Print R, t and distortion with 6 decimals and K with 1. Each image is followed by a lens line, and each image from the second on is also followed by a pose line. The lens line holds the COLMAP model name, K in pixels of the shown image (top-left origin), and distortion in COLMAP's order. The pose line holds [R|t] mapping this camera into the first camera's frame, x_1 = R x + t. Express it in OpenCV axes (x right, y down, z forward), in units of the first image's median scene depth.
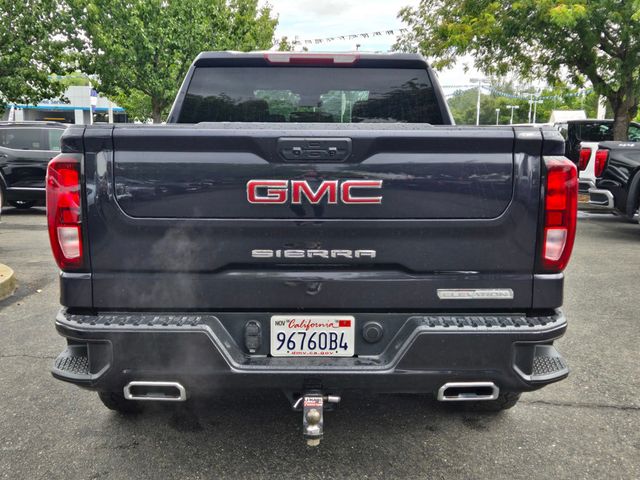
lens RADIAL K [[482.0, 0, 313.4], [0, 482.0, 224.5], [0, 0, 1]] dist [0.011283, 0.003562]
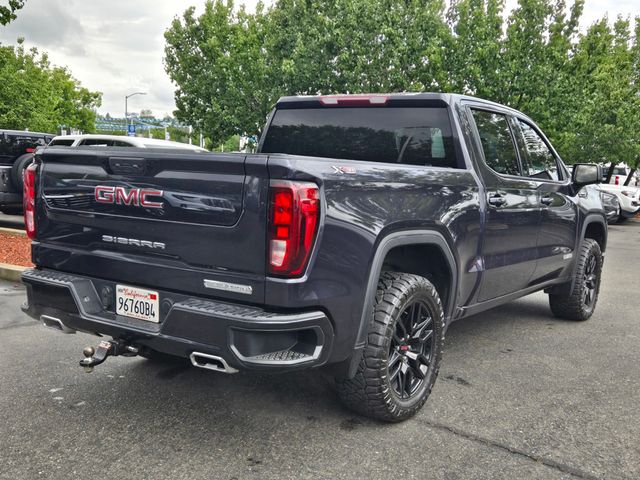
lens RADIAL K [[442.0, 0, 316.7], [0, 442.0, 243.5], [0, 0, 1]] dist [0.022423, -0.040084]
pose [[0.921373, 0.100876, -0.375360, 0.921489], [-0.107909, 0.994158, 0.002296, 0.004750], [0.373399, 0.038389, 0.926876, 0.017200]]
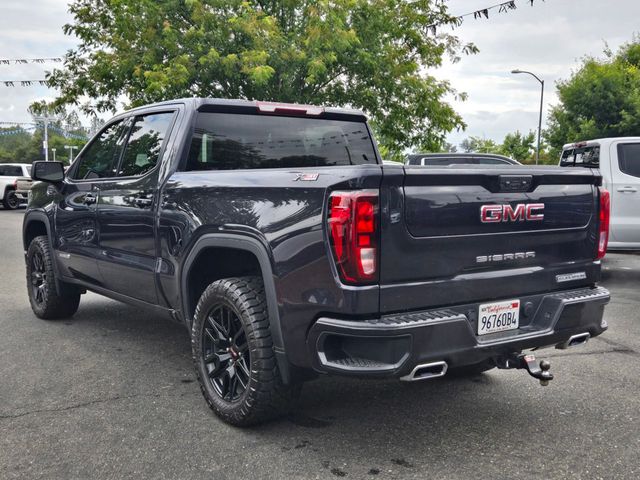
lens RADIAL K [[442.0, 0, 314.0], [0, 442.0, 238.2], [0, 0, 1]] dist [0.022423, -0.040084]
pose [[0.926586, -0.058778, 0.371461, -0.966486], [0.073133, 0.997017, -0.024665, -0.002833], [-0.368903, 0.050021, 0.928121, -0.004605]]
